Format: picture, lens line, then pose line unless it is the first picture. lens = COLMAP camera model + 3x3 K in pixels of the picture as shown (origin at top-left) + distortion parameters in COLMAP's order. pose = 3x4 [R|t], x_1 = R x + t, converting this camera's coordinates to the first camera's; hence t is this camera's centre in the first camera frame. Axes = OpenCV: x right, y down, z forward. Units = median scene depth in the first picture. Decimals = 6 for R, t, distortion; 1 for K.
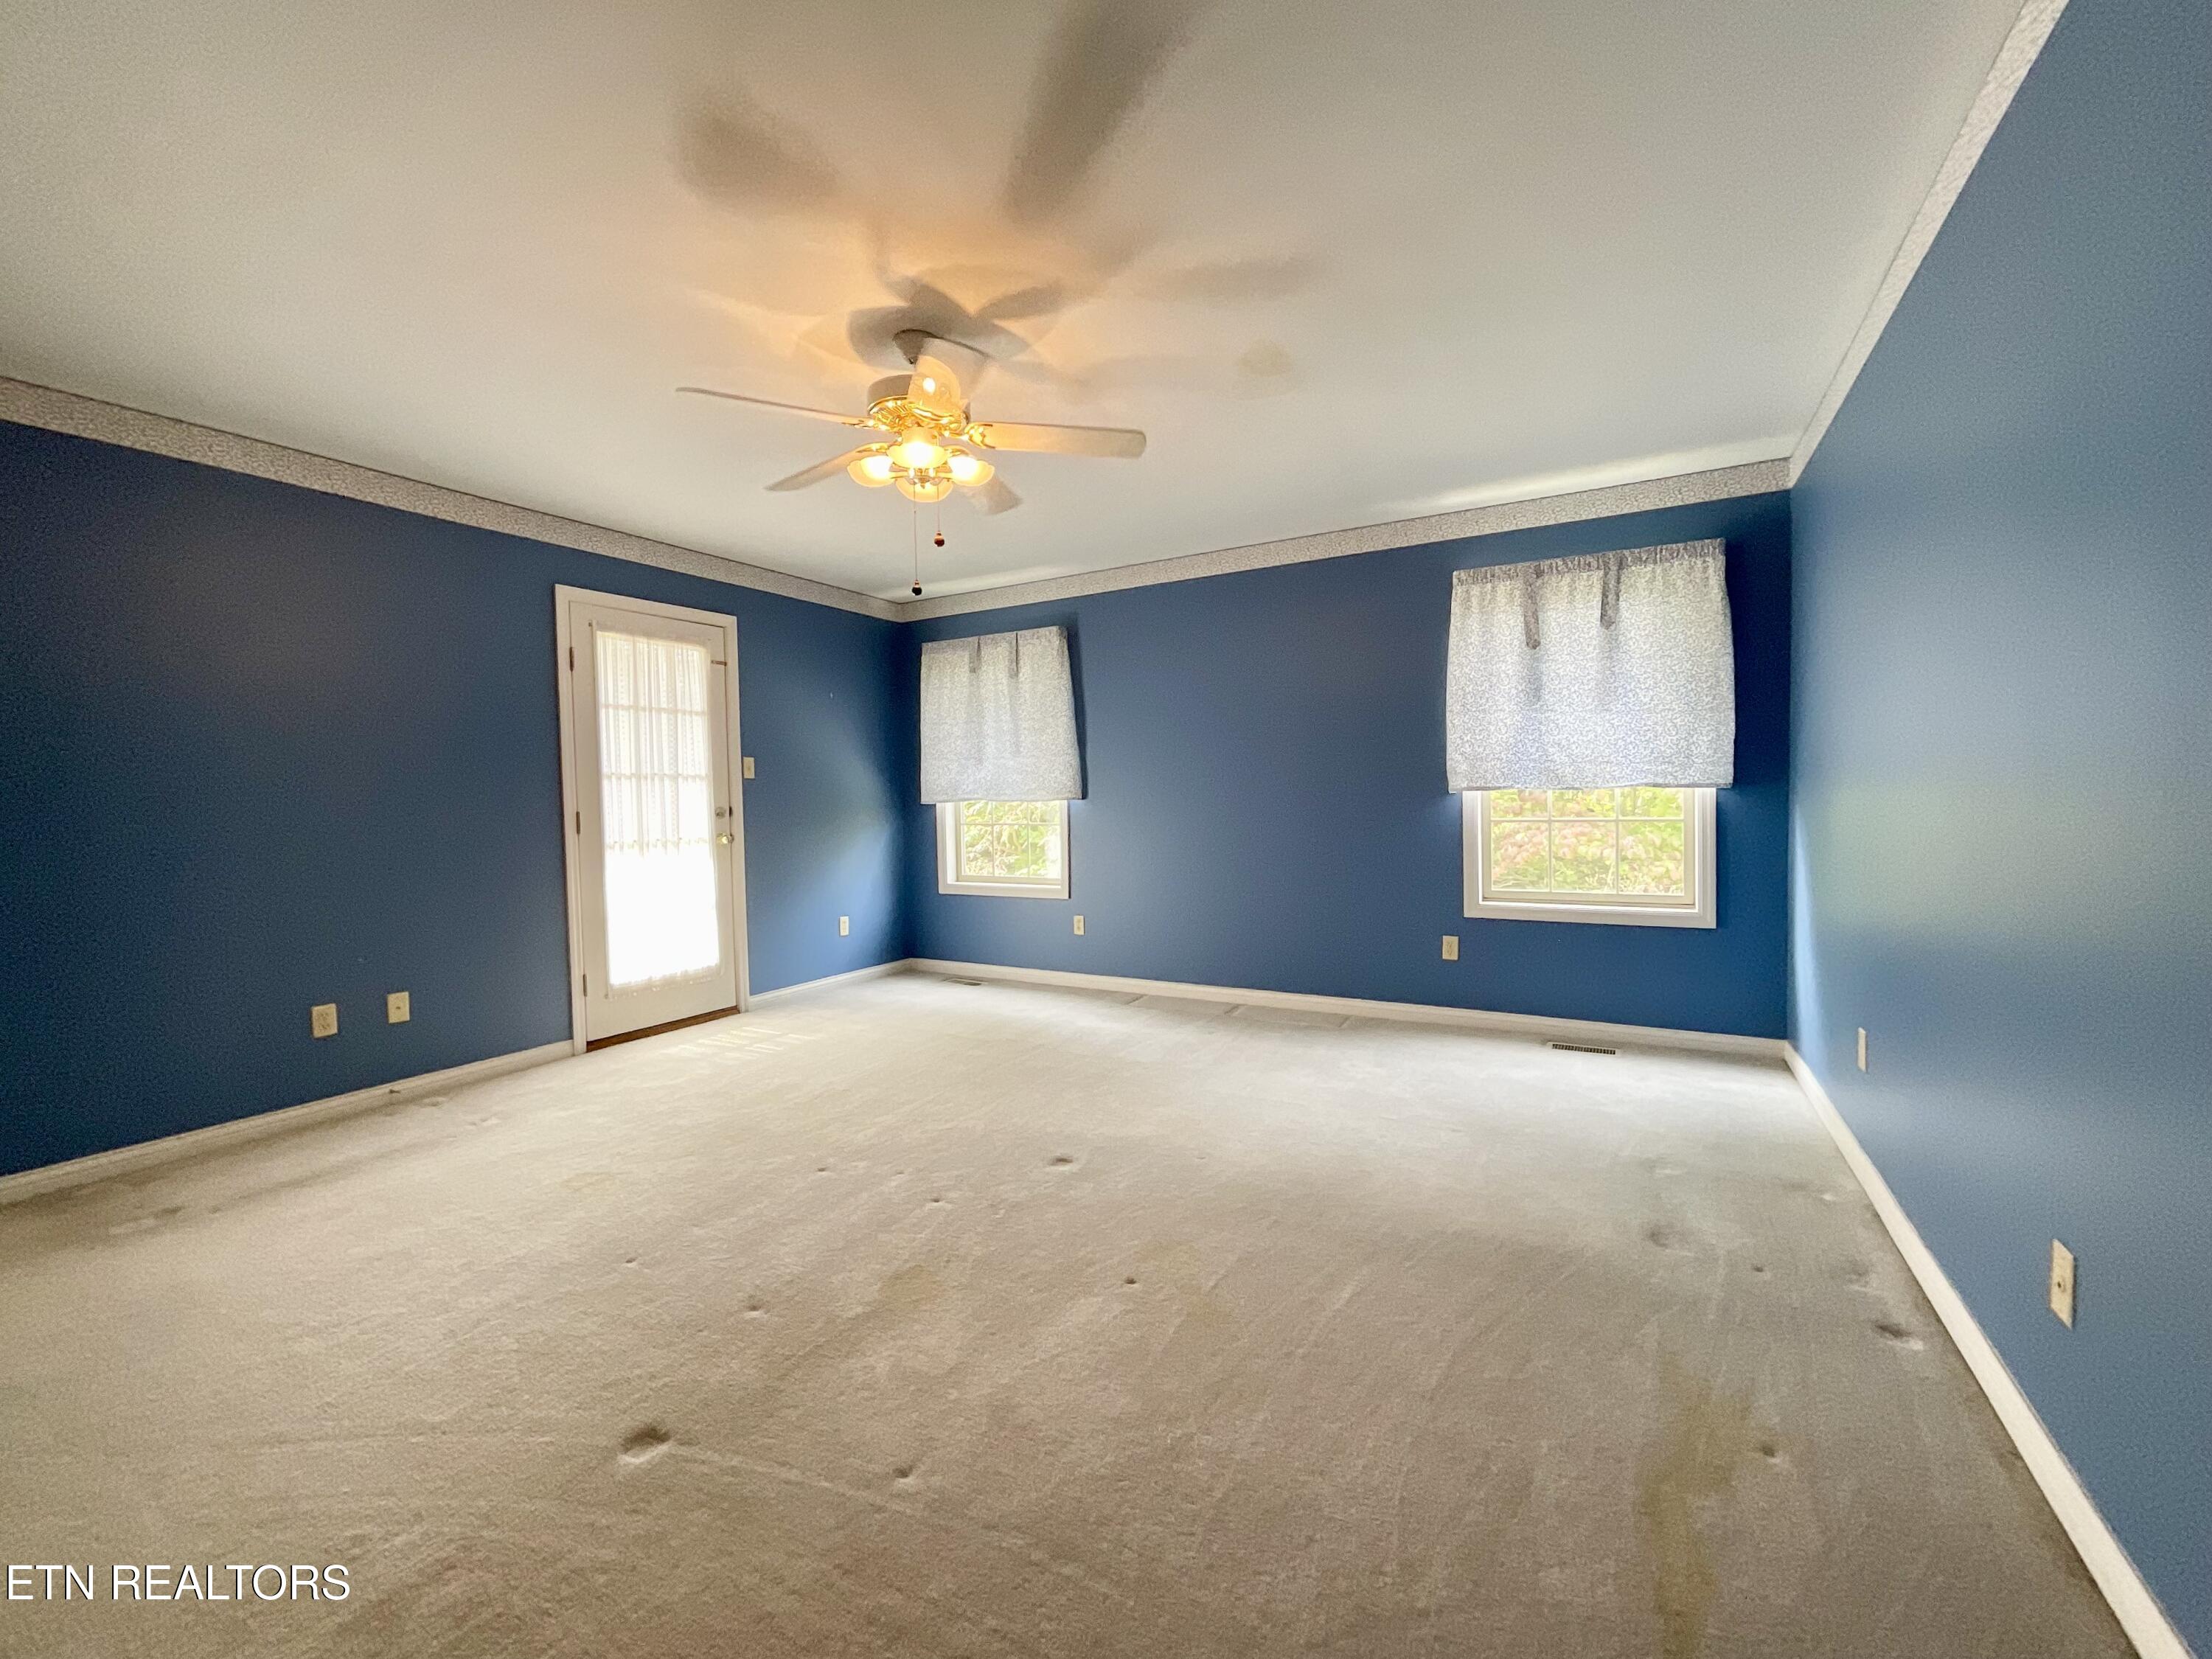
lens RADIAL K [[894.9, 0, 1105.8], [0, 894.9, 821.0], [0, 0, 1]] dist [-0.000821, -0.000580]
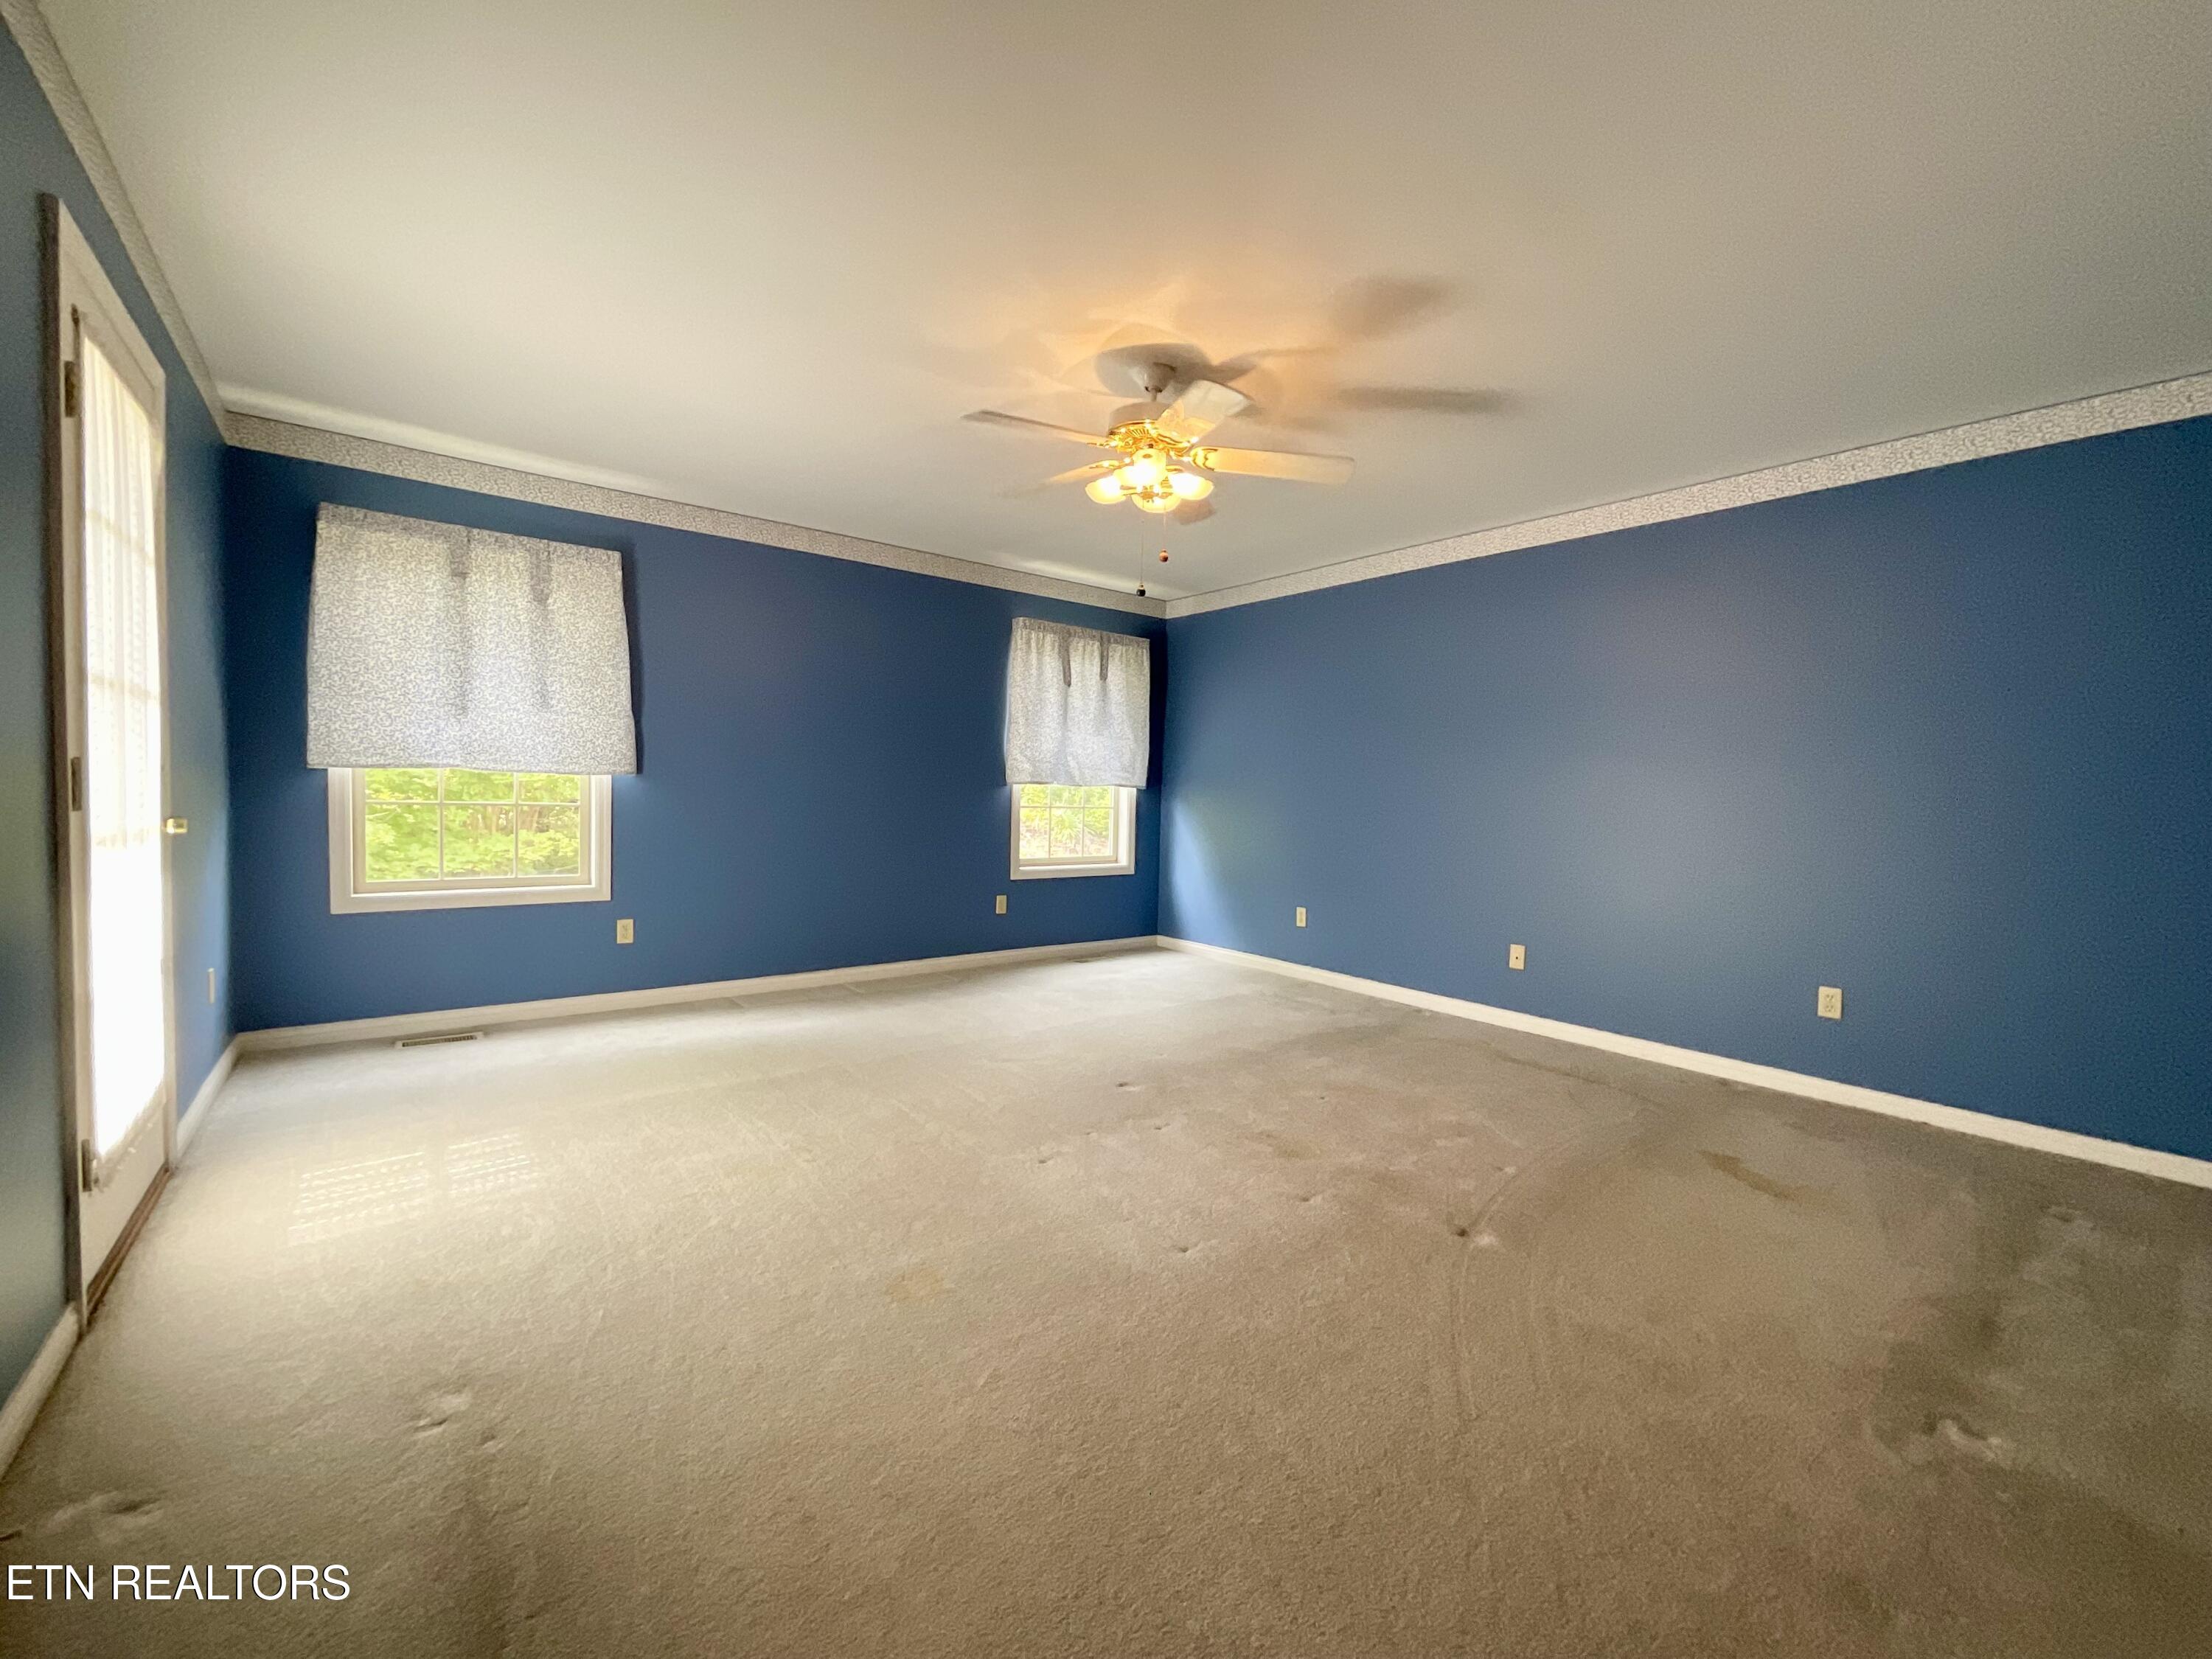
lens RADIAL K [[894.9, 0, 1104.2], [0, 894.9, 835.4], [0, 0, 1]] dist [-0.000821, -0.000580]
pose [[0.376306, -0.019240, 0.926296, -0.795990], [-0.010819, 0.999625, 0.025158, 0.007894], [-0.926432, -0.019489, 0.375957, 0.391516]]
